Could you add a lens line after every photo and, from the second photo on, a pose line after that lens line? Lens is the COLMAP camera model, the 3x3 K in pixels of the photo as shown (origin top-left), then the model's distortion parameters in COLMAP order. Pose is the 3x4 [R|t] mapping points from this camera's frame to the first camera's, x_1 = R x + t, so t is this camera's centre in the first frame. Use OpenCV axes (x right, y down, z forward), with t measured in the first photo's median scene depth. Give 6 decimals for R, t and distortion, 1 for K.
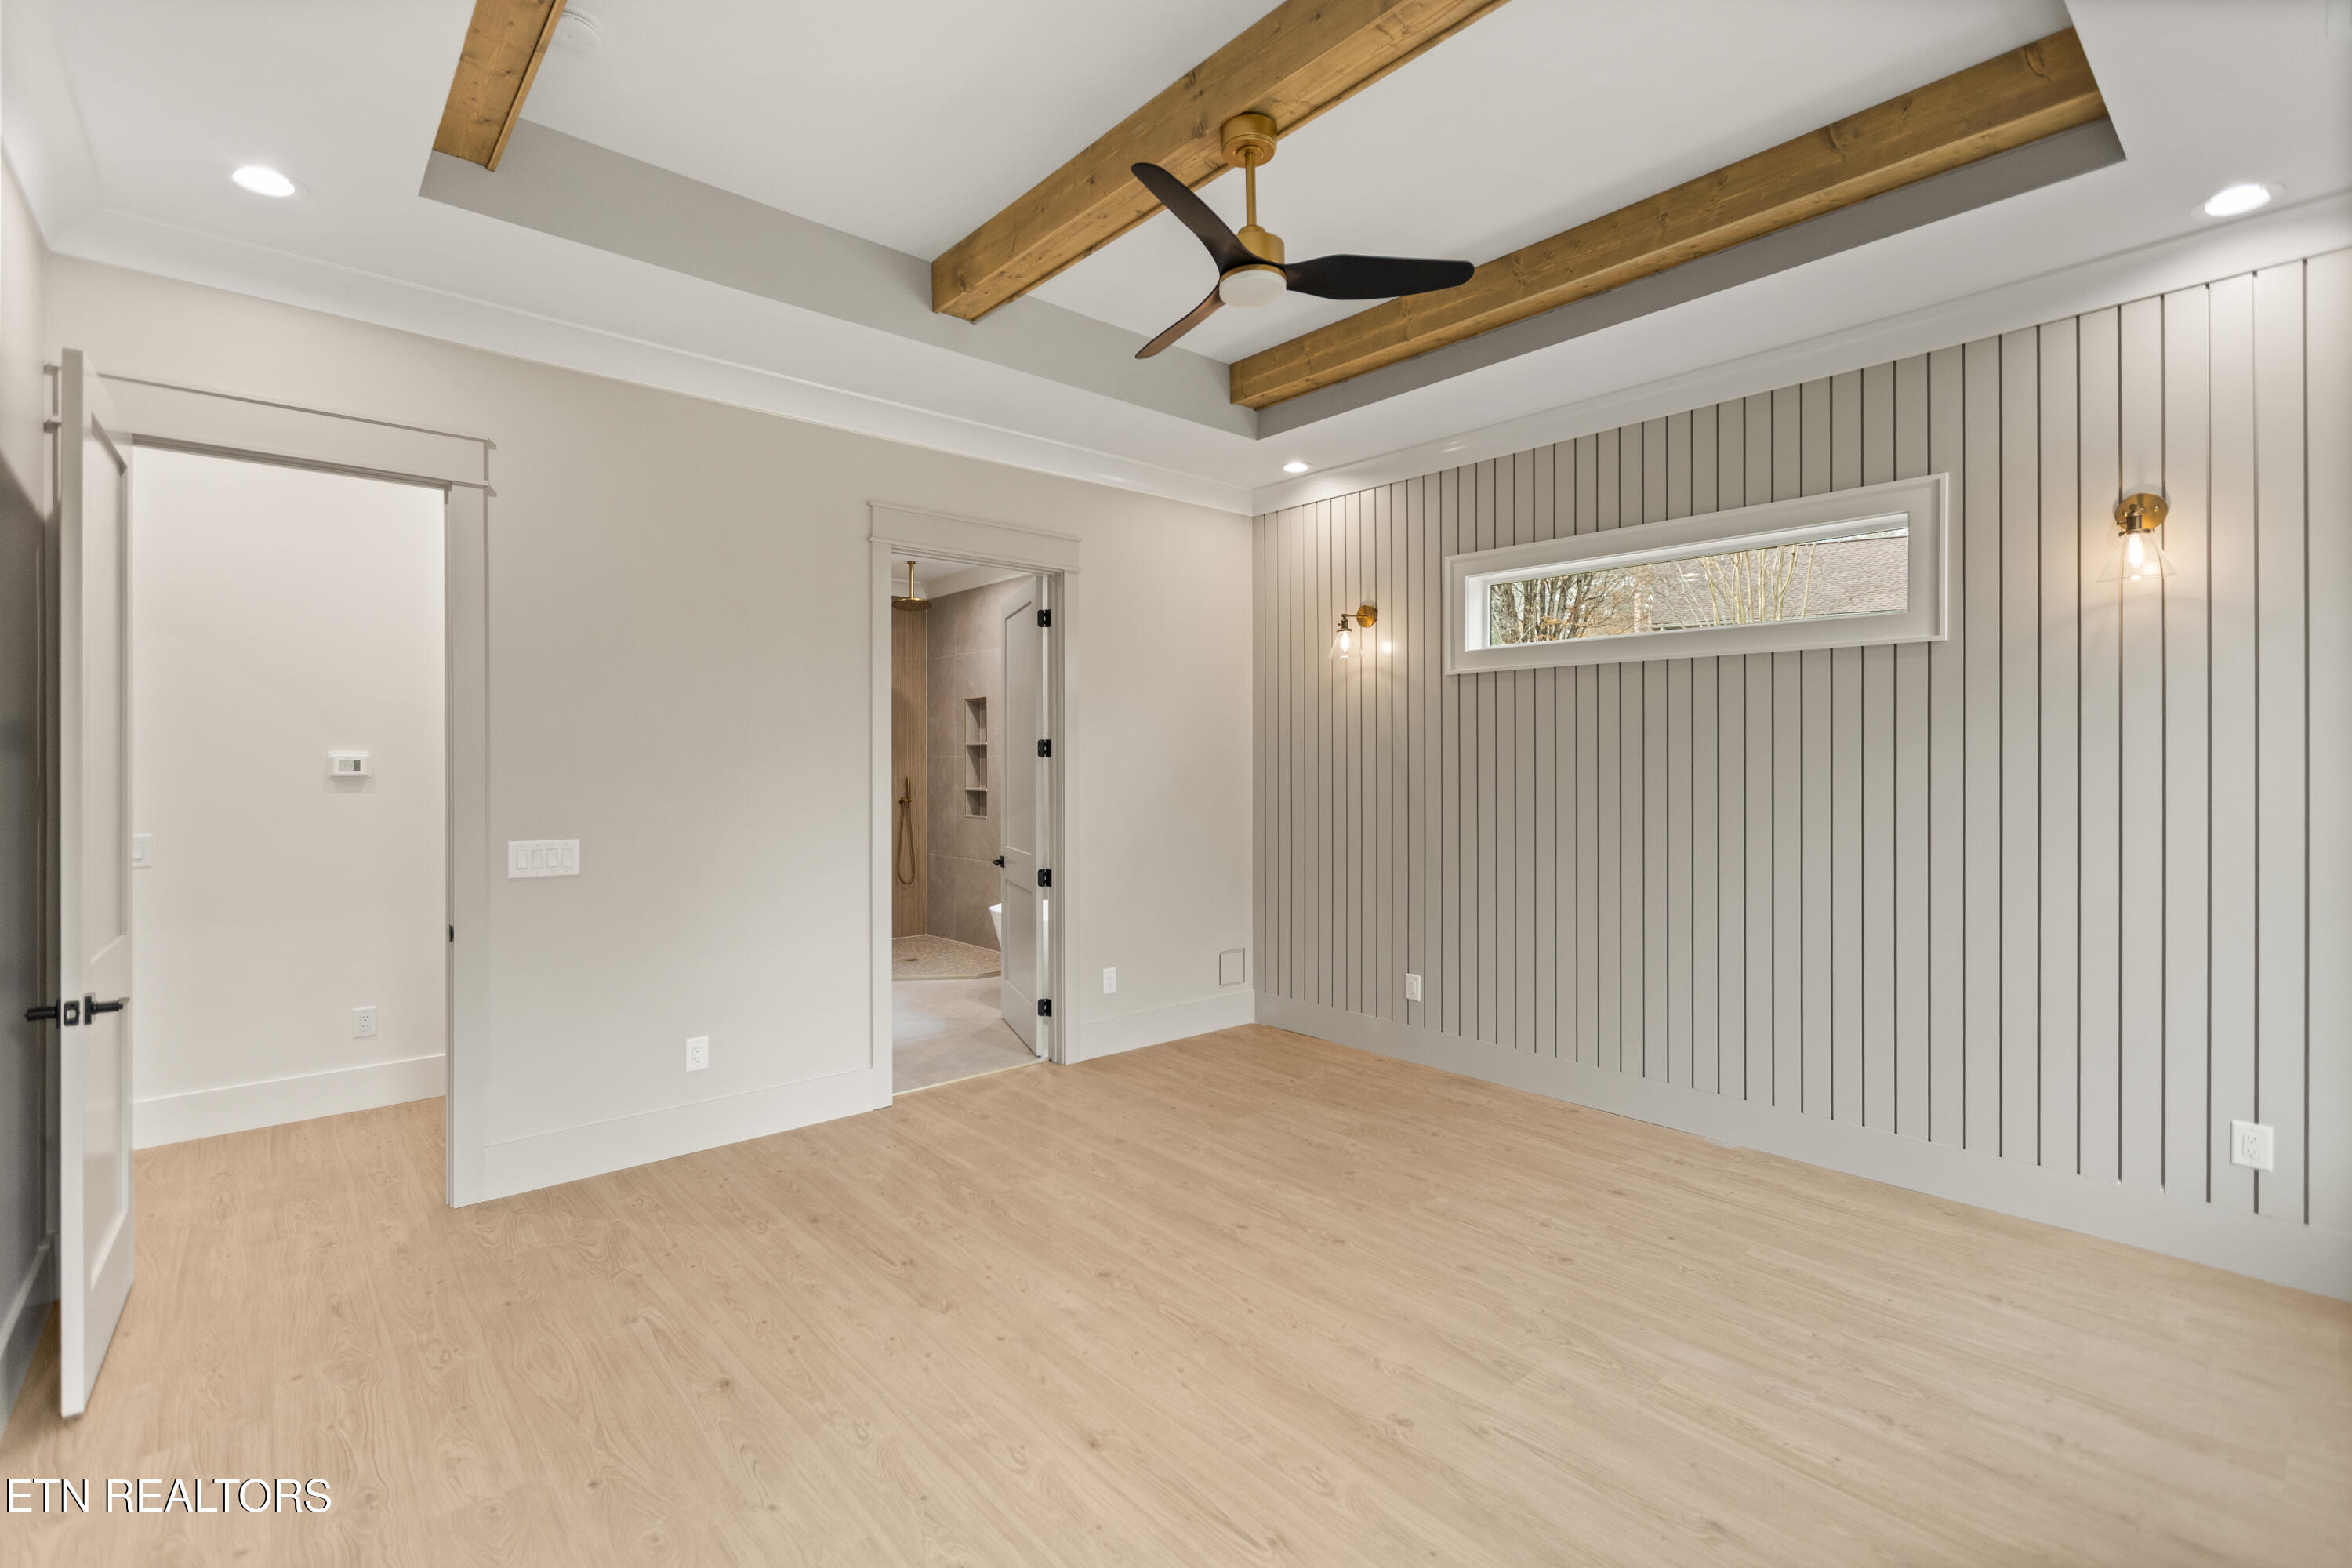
lens RADIAL K [[1053.0, 0, 1175.0], [0, 1053.0, 768.6], [0, 0, 1]] dist [-0.002091, 0.000025]
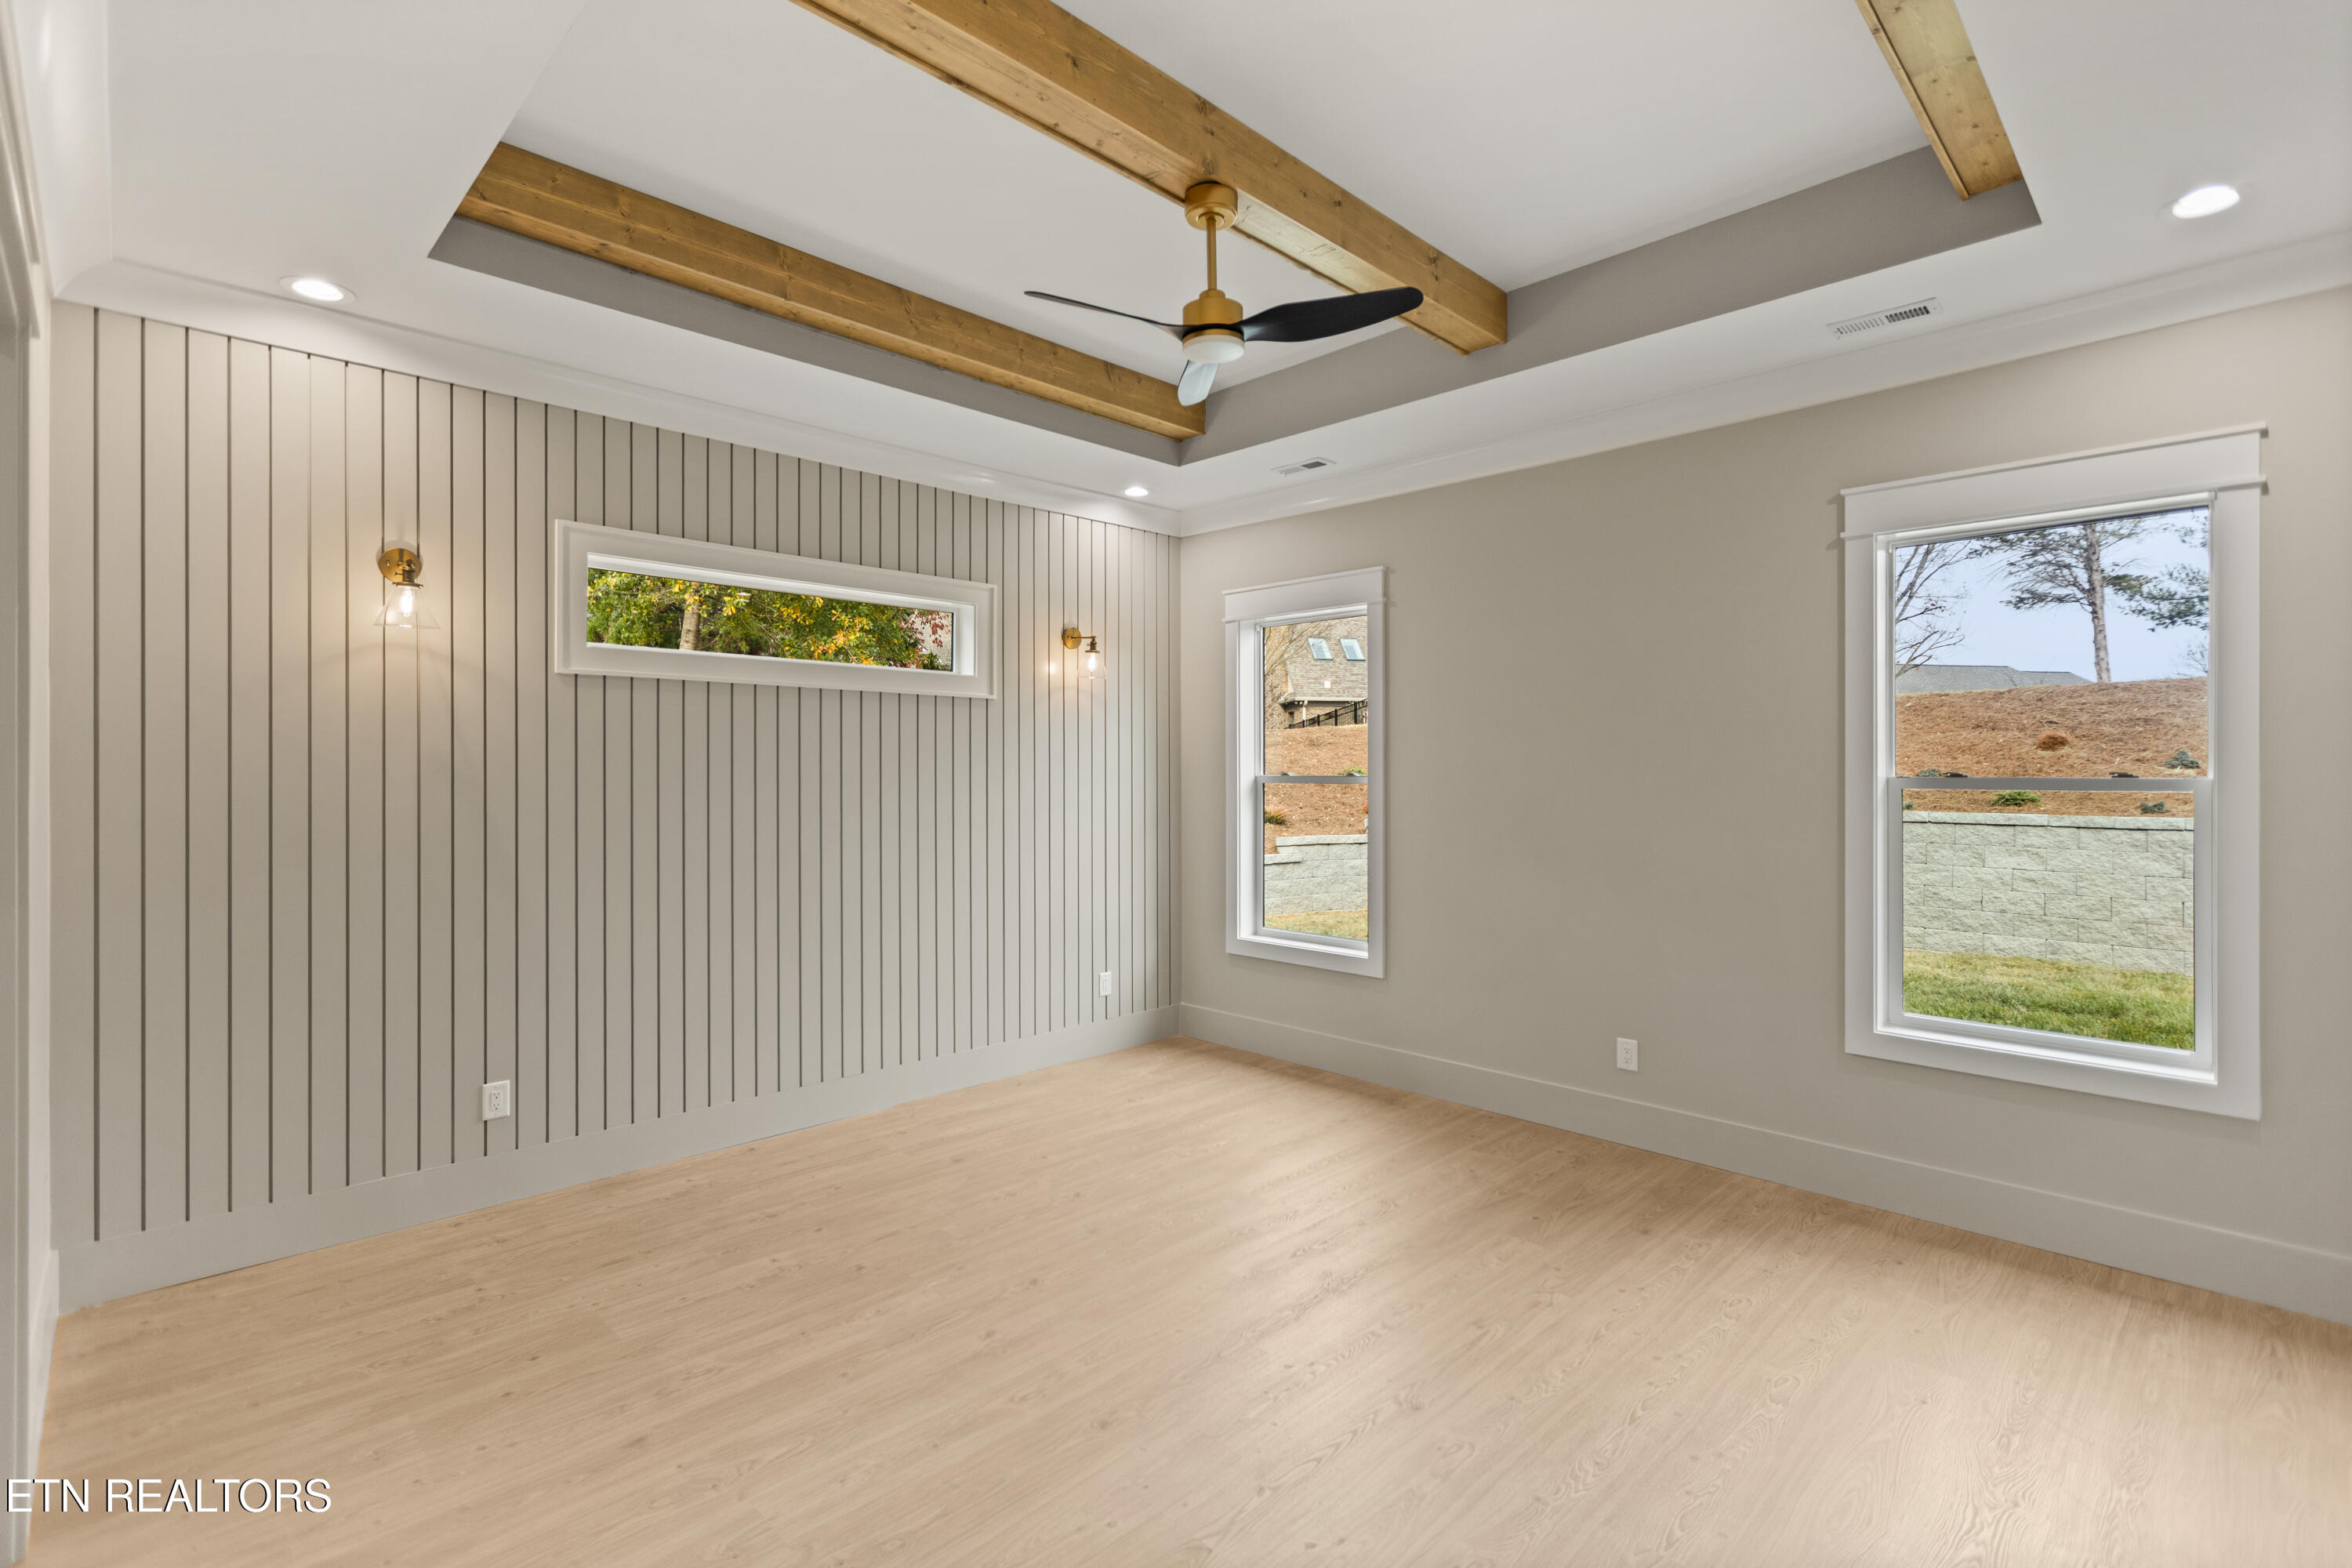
lens RADIAL K [[1053.0, 0, 1175.0], [0, 1053.0, 768.6], [0, 0, 1]] dist [-0.002091, 0.000025]
pose [[-0.056016, 0.002023, 0.998428, -0.587431], [0.005434, 0.999984, -0.001722, -0.017164], [-0.998415, 0.005329, -0.056027, 0.654765]]
